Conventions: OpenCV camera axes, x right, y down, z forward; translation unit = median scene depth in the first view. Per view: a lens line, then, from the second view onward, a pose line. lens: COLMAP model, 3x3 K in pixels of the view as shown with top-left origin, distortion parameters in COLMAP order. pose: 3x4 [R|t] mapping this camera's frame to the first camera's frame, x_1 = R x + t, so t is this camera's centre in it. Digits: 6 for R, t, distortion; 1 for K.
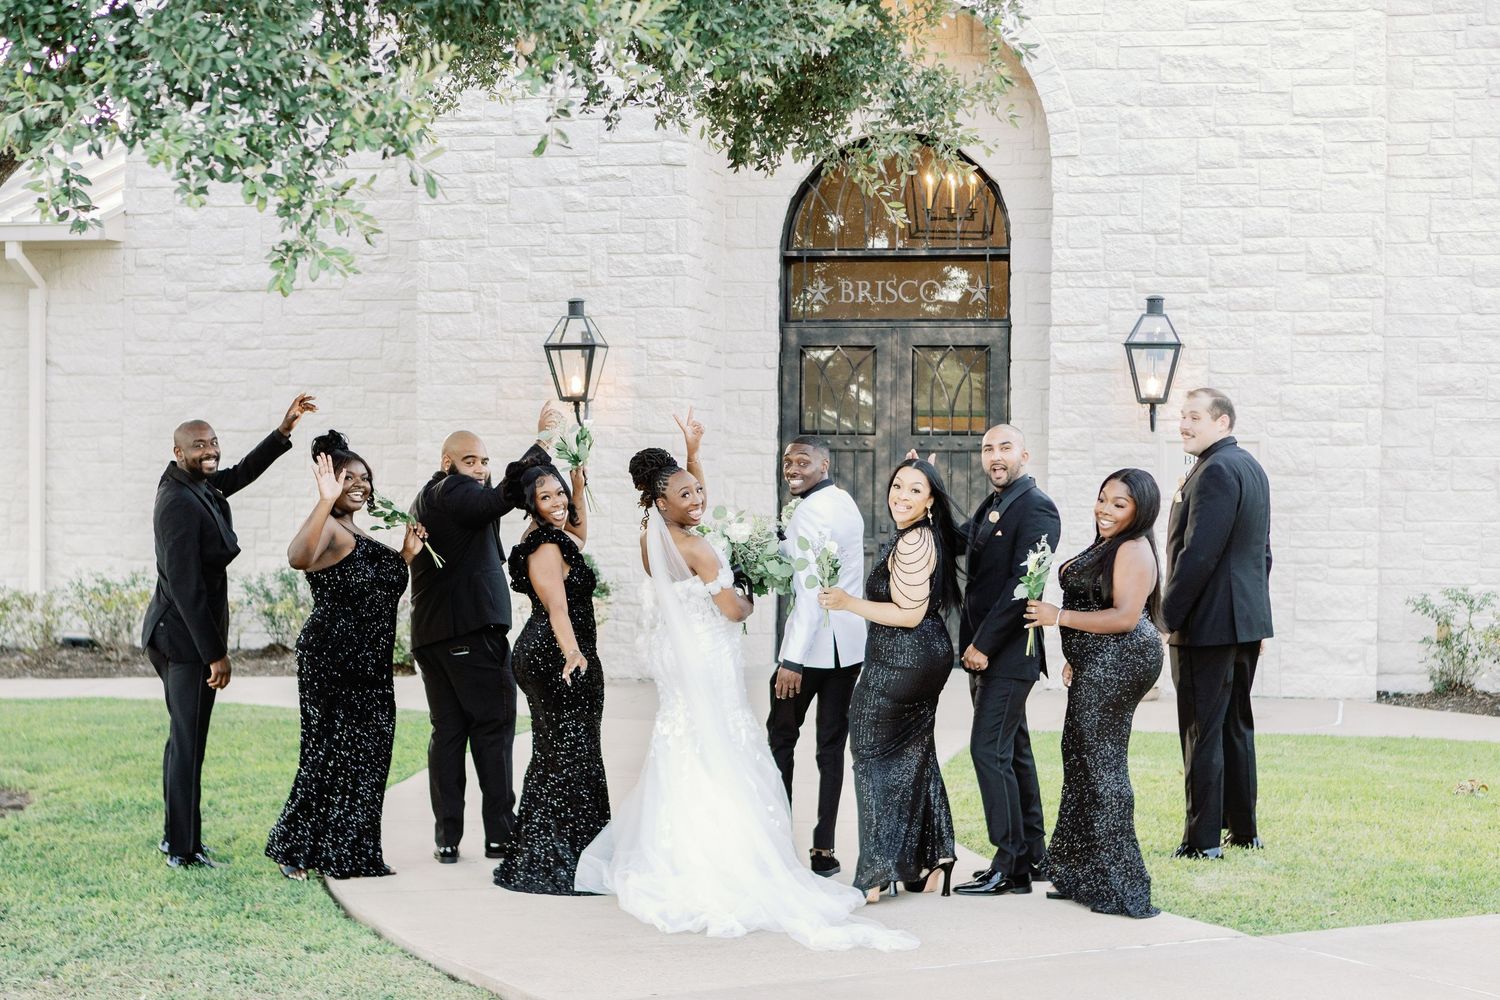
lens RADIAL K [[2643.7, 0, 725.3], [0, 2643.7, 579.3], [0, 0, 1]] dist [-0.000626, -0.458761]
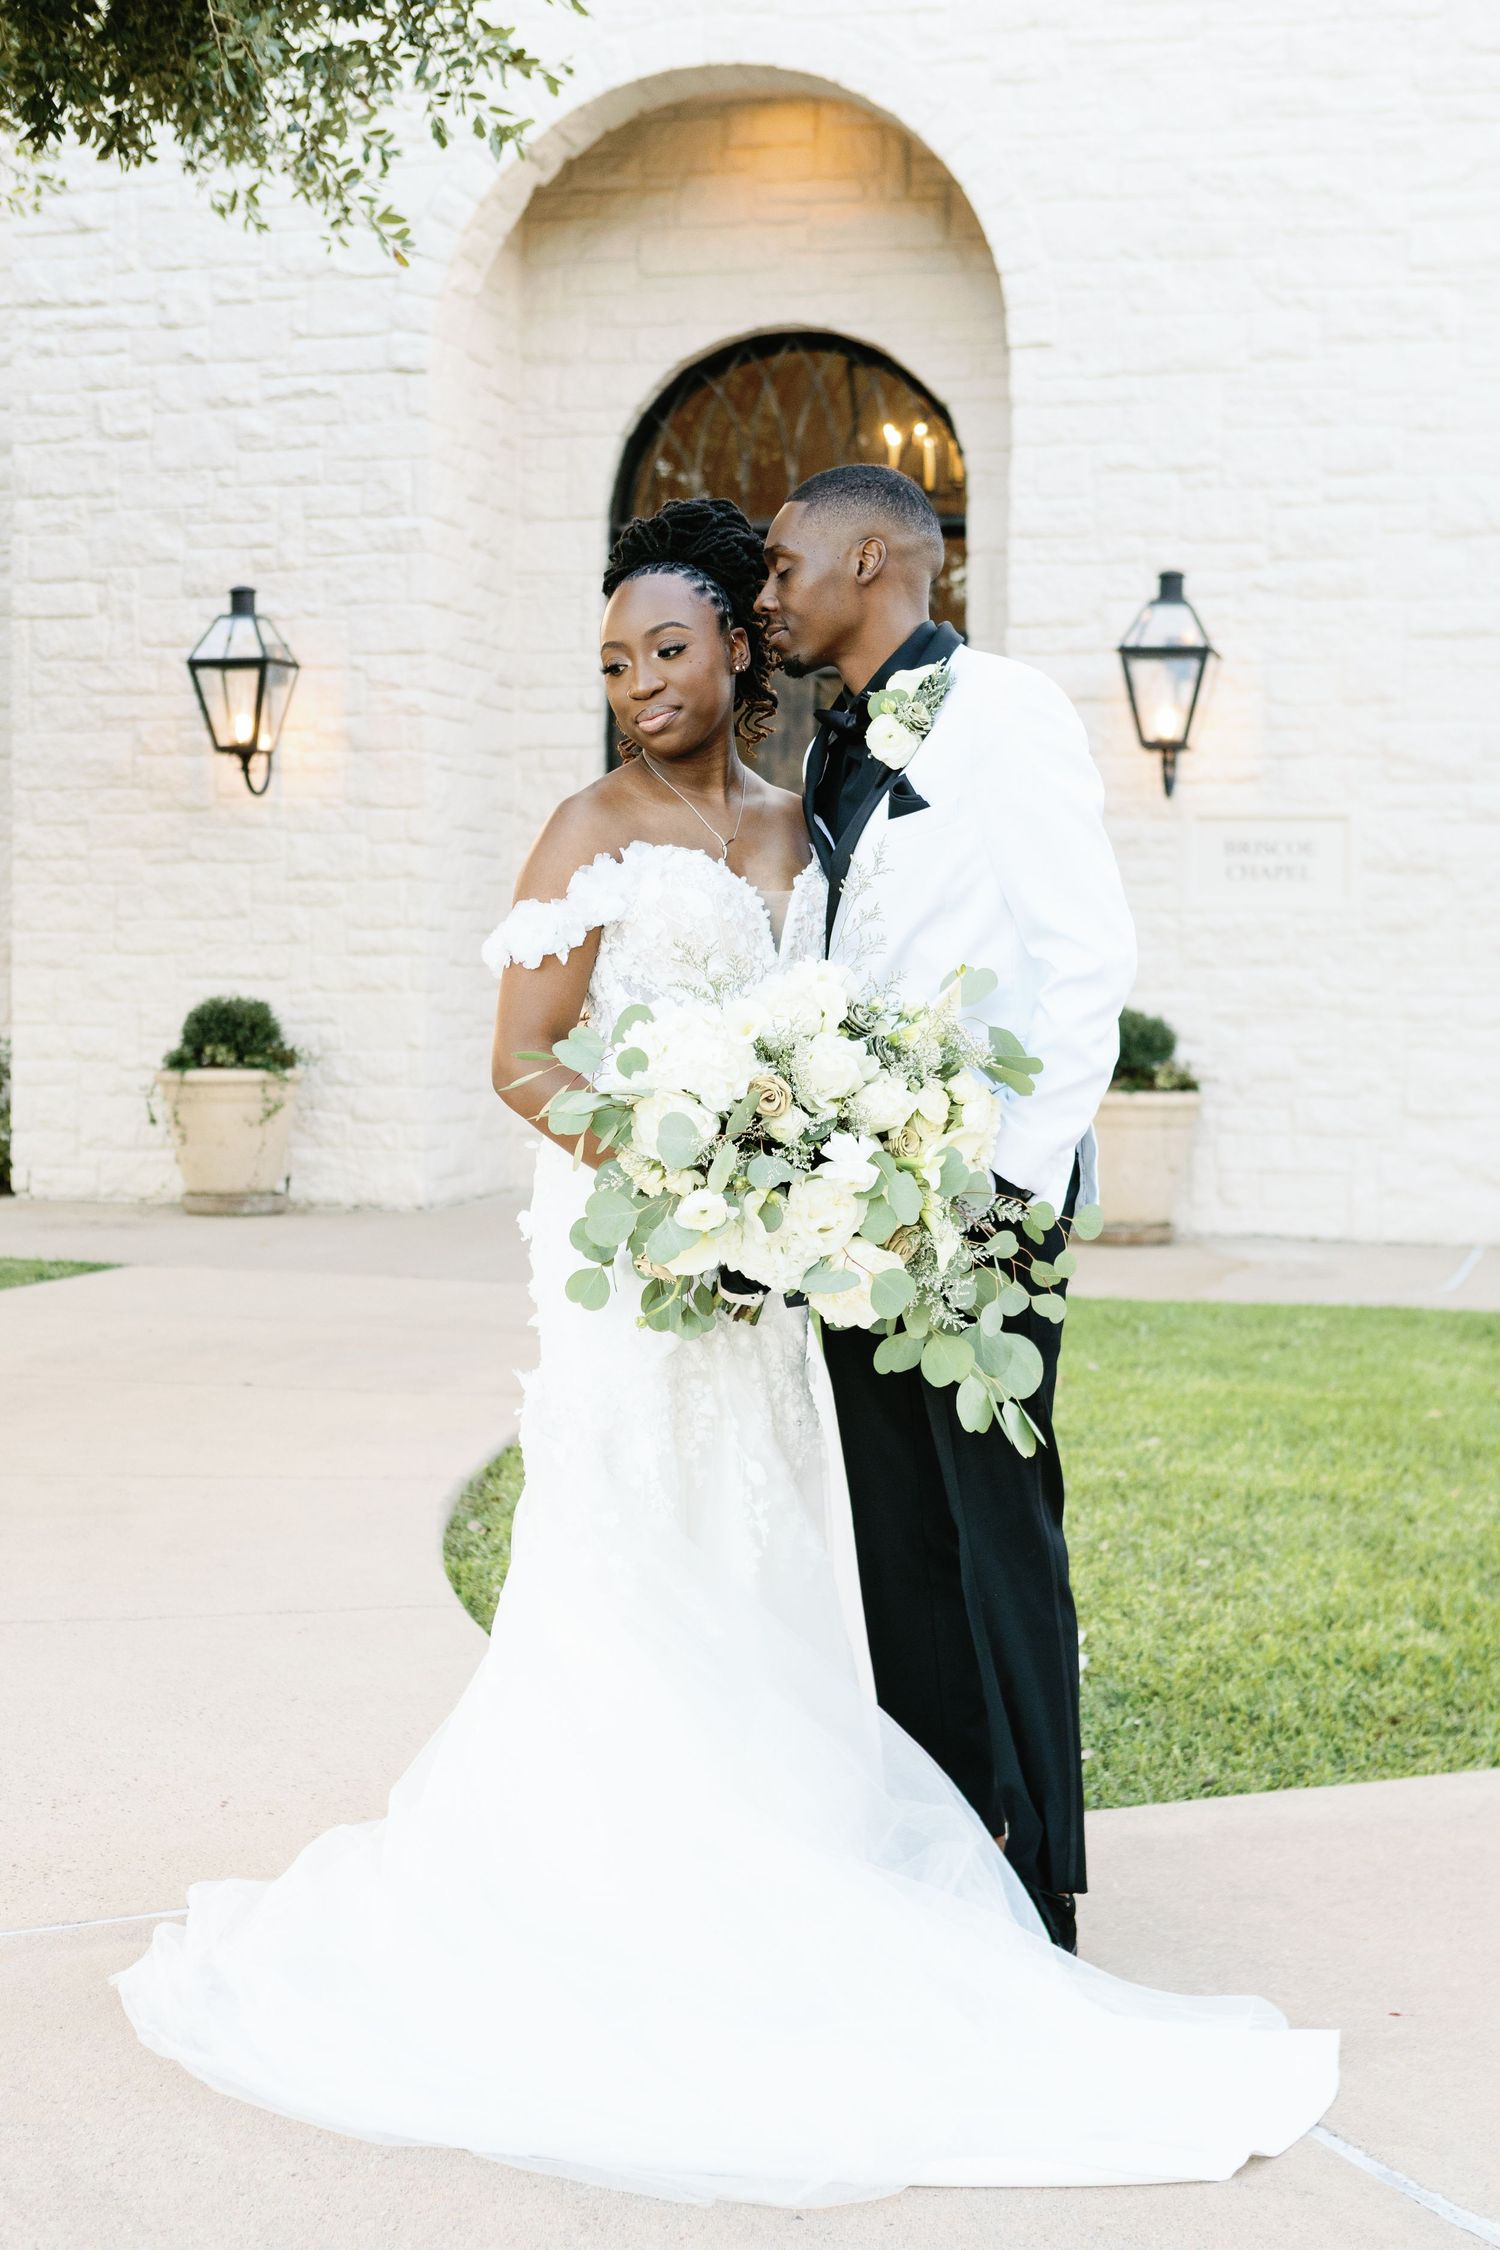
lens RADIAL K [[3284.6, 0, 757.4], [0, 3284.6, 1163.4], [0, 0, 1]] dist [-0.014958, -0.084953]
pose [[0.999041, 0.006724, -0.043272, 0.095947], [-0.005860, 0.999782, 0.020063, 0.011981], [0.043398, -0.019790, 0.998862, 0.235364]]
